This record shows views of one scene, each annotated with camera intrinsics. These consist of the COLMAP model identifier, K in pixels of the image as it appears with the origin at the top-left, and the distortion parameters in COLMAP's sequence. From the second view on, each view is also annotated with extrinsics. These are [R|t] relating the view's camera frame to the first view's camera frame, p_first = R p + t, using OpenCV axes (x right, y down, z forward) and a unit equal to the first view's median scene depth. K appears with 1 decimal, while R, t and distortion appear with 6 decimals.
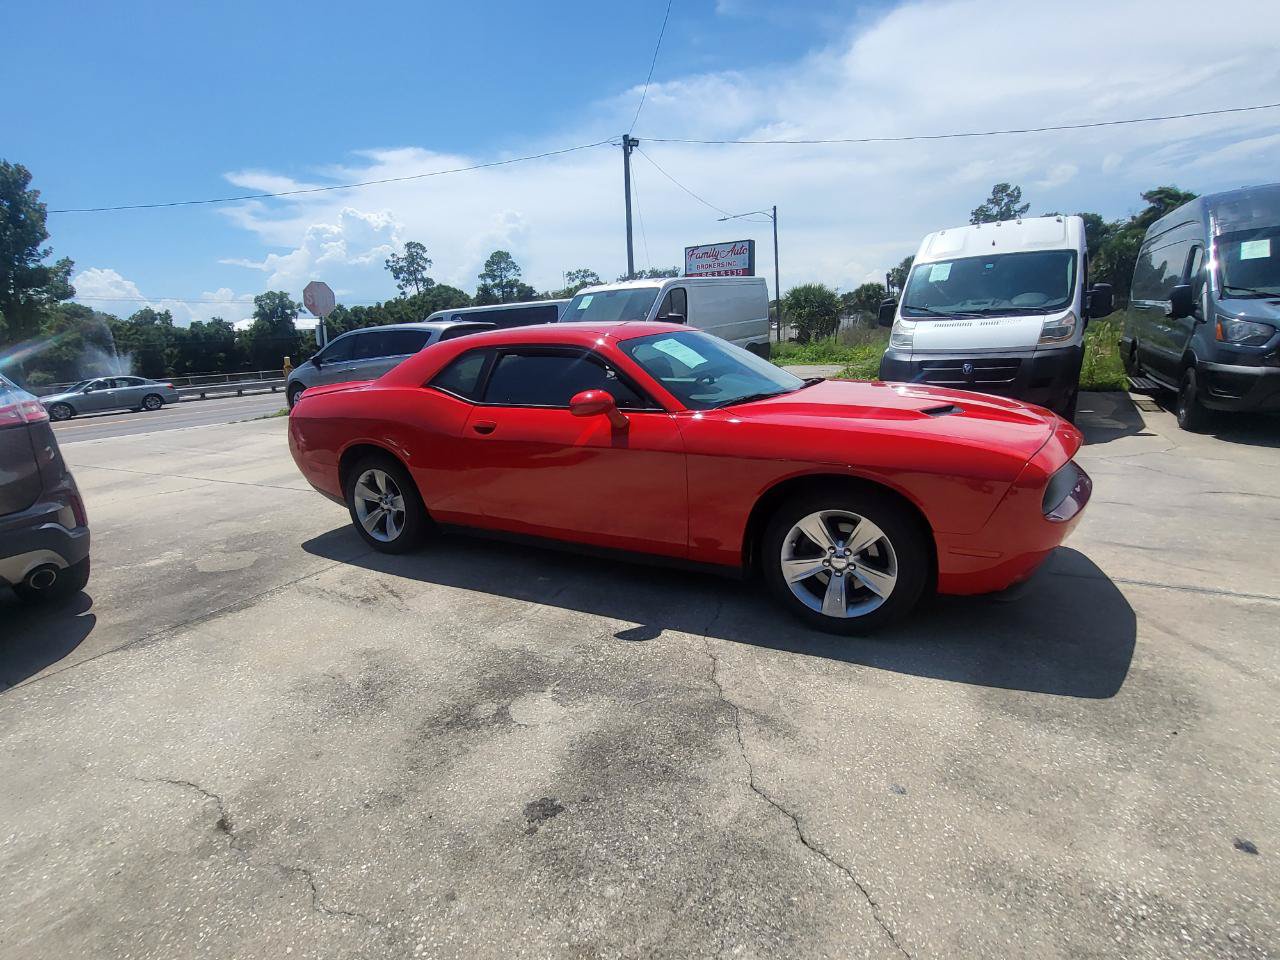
lens RADIAL K [[652.2, 0, 642.4], [0, 652.2, 461.8], [0, 0, 1]] dist [-0.000808, -0.000412]
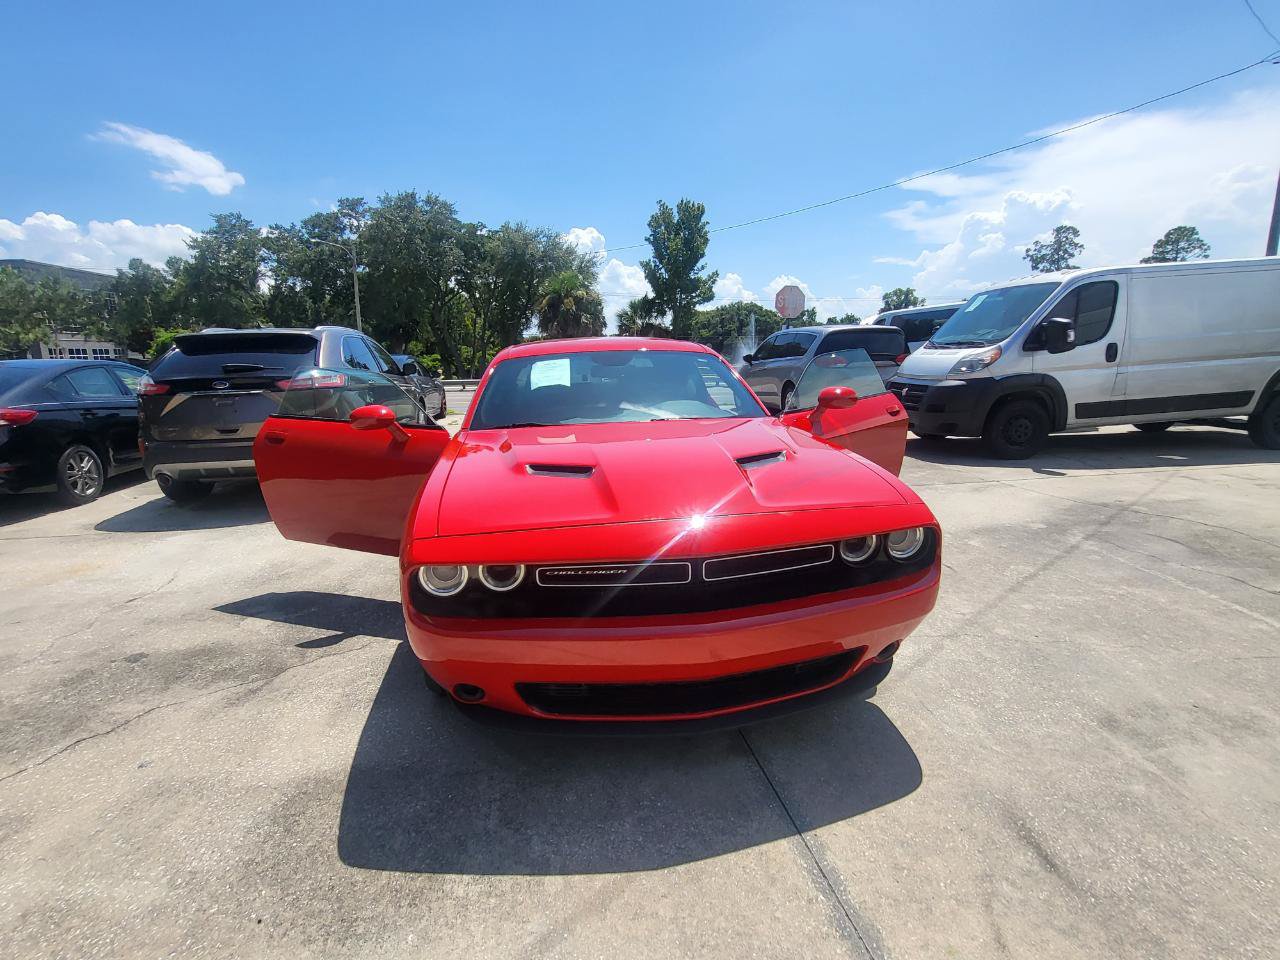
lens RADIAL K [[645.8, 0, 634.6], [0, 645.8, 484.7], [0, 0, 1]] dist [0.002246, -0.001548]
pose [[0.618887, 0.197444, -0.760260, 0.742540], [-0.164610, 0.979001, 0.120252, -0.116051], [0.768038, 0.050724, 0.638392, 0.392903]]
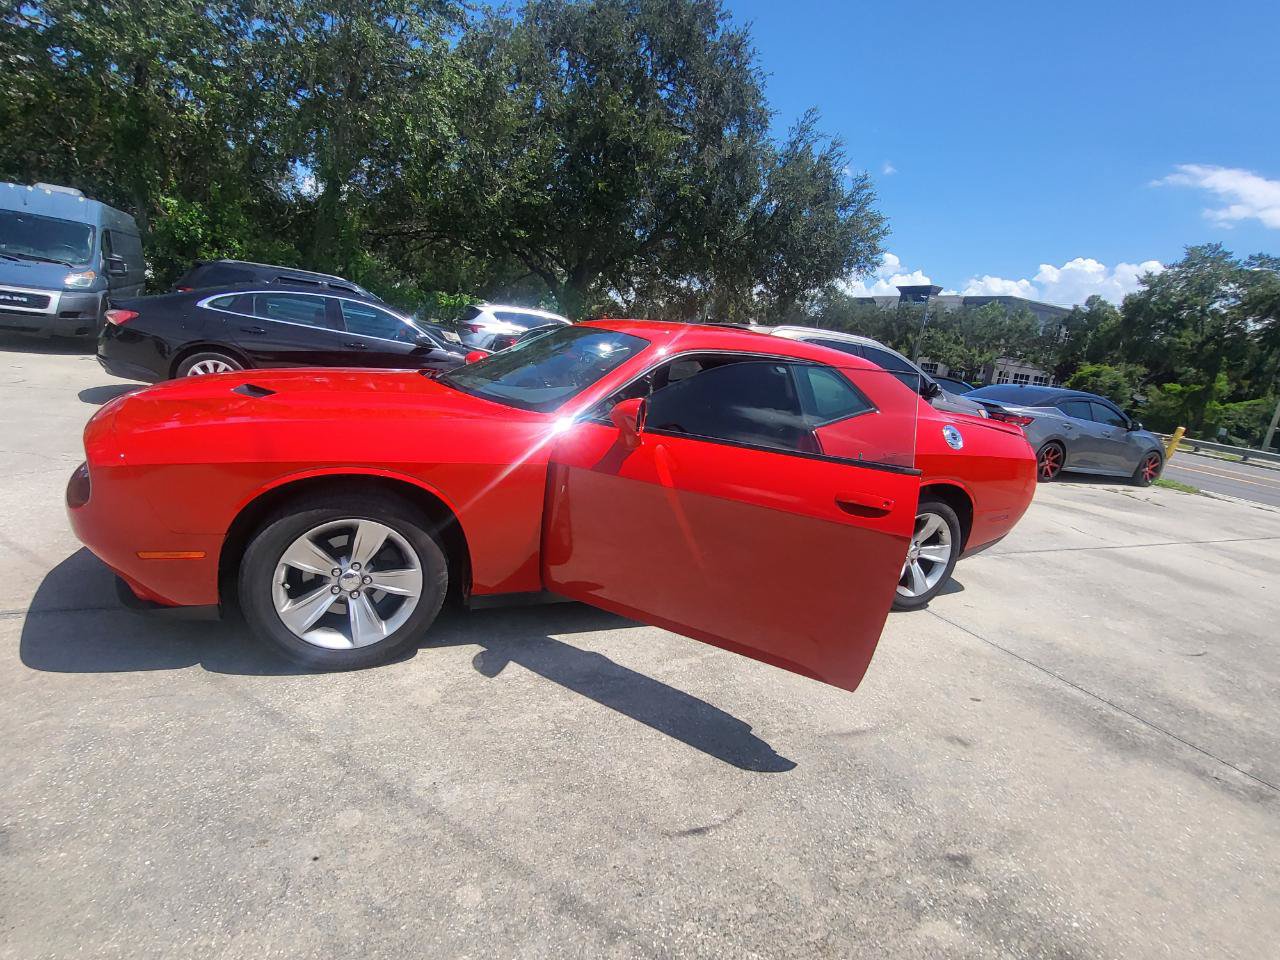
lens RADIAL K [[653.8, 0, 632.2], [0, 653.8, 468.8], [0, 0, 1]] dist [0.001914, -0.000932]
pose [[-0.572027, 0.143065, -0.807662, 0.676731], [-0.253127, 0.905821, 0.339729, -0.302048], [0.780200, 0.398775, -0.481940, 1.376980]]
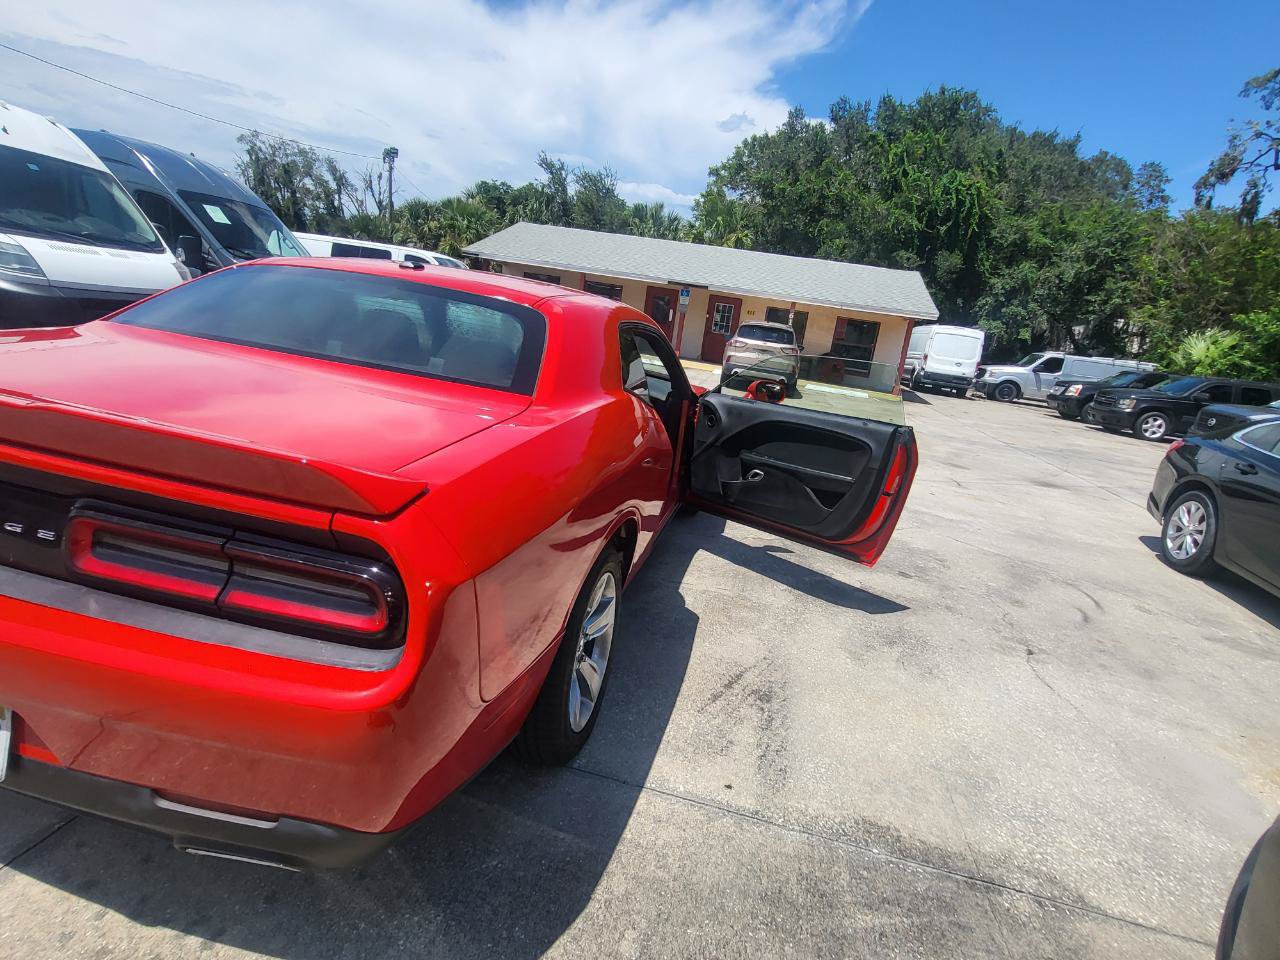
lens RADIAL K [[648.2, 0, 630.9], [0, 648.2, 487.6], [0, 0, 1]] dist [0.001713, -0.001976]
pose [[-0.293204, -0.232636, 0.927315, -0.798462], [0.067449, 0.962493, 0.262787, -0.164820], [-0.953668, 0.139596, -0.266516, 1.053135]]
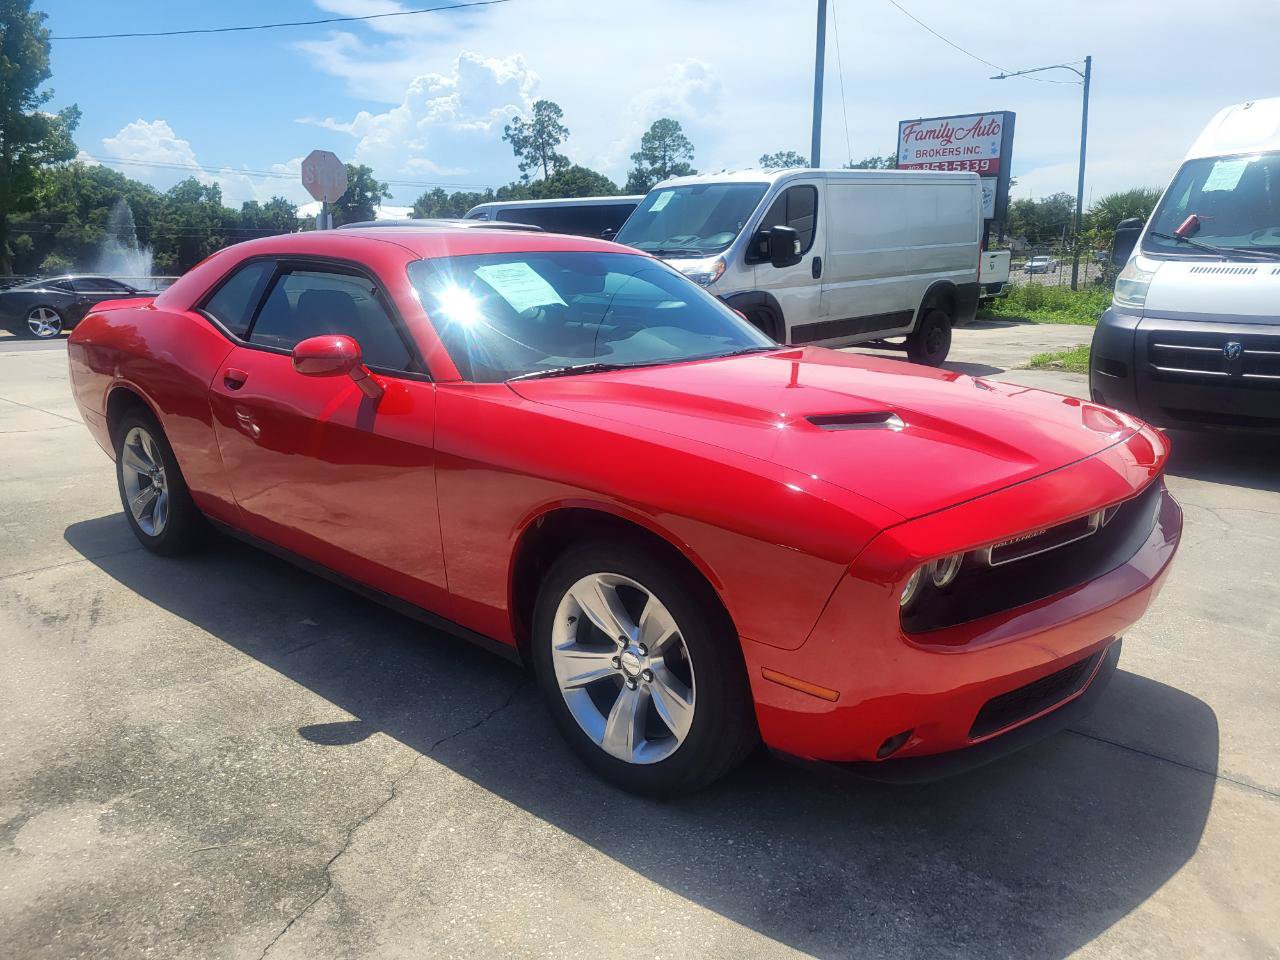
lens RADIAL K [[975.5, 0, 651.8], [0, 975.5, 482.2], [0, 0, 1]] dist [0.050974, -0.041076]
pose [[0.973254, 0.108704, -0.202386, 0.309054], [-0.100860, 0.993708, 0.048706, -0.034608], [0.206408, -0.026991, 0.978094, 0.101451]]
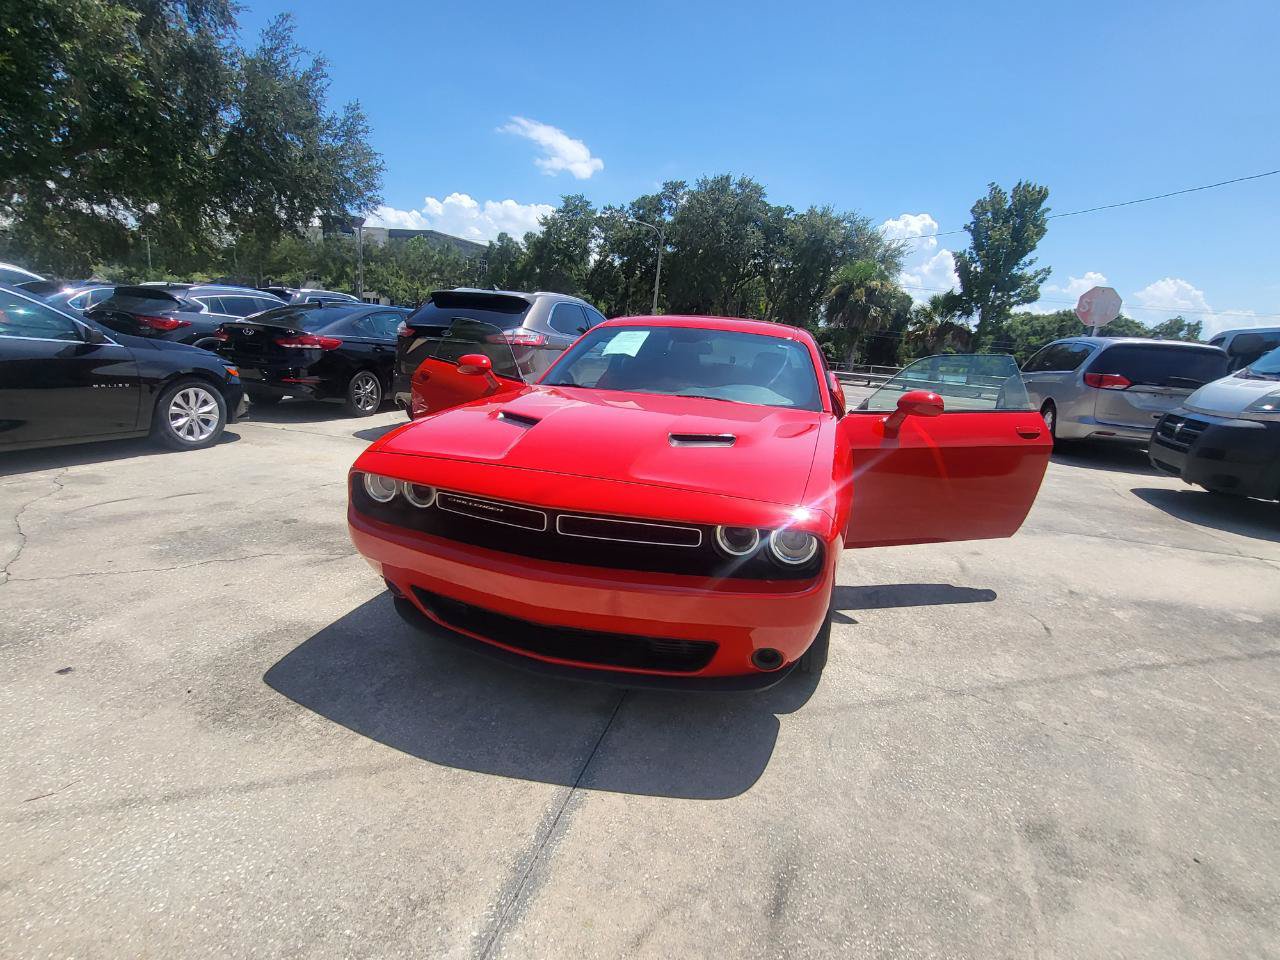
lens RADIAL K [[647.3, 0, 640.3], [0, 647.3, 488.9], [0, 0, 1]] dist [0.005093, -0.006406]
pose [[0.222407, 0.298568, -0.928112, 0.887663], [-0.273087, 0.932926, 0.234676, -0.163162], [0.935927, 0.201262, 0.289025, 0.625127]]
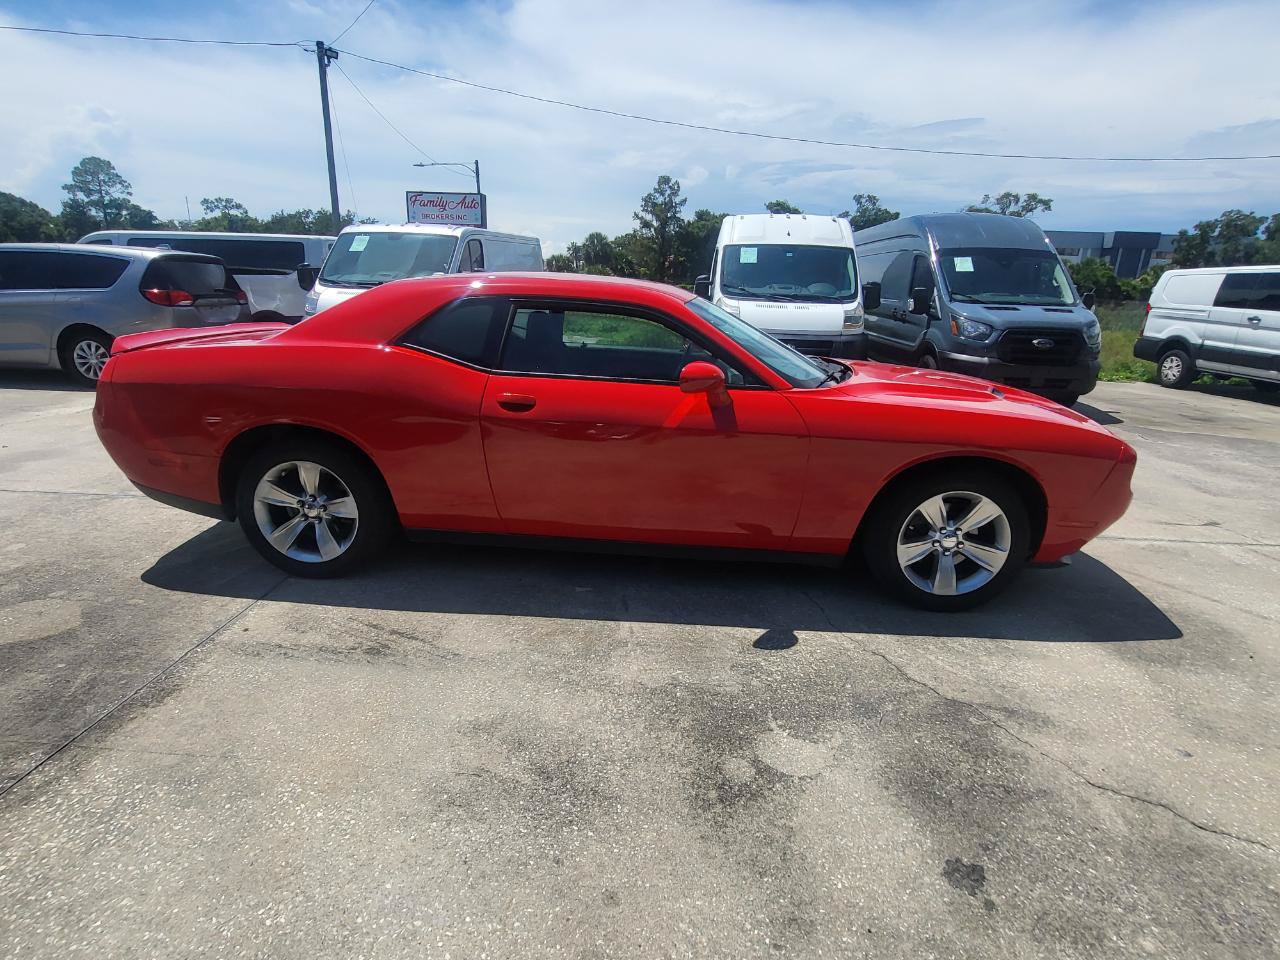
lens RADIAL K [[645.8, 0, 634.6], [0, 645.8, 484.7], [0, 0, 1]] dist [0.002246, -0.001548]
pose [[0.891800, -0.048944, 0.449774, -0.387147], [0.009723, 0.995975, 0.089103, -0.021141], [-0.452325, -0.075089, 0.888687, 0.213534]]
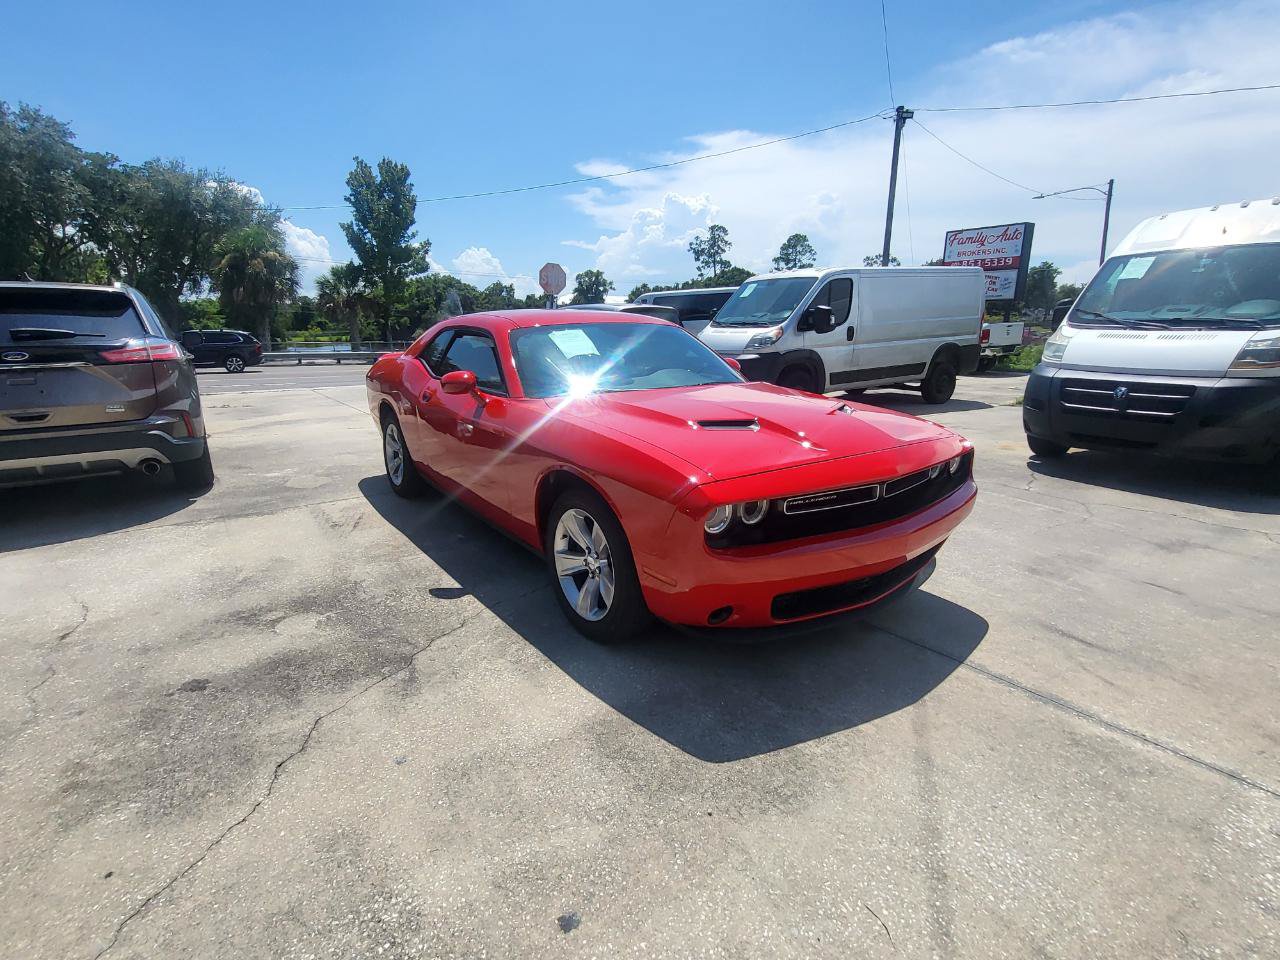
lens RADIAL K [[649.0, 0, 640.0], [0, 649.0, 480.0], [0, 0, 1]] dist [0.003179, -0.001796]
pose [[0.902779, 0.152671, -0.402097, 0.484496], [-0.132351, 0.988127, 0.078027, -0.039587], [0.409235, -0.017223, 0.912266, 0.082832]]
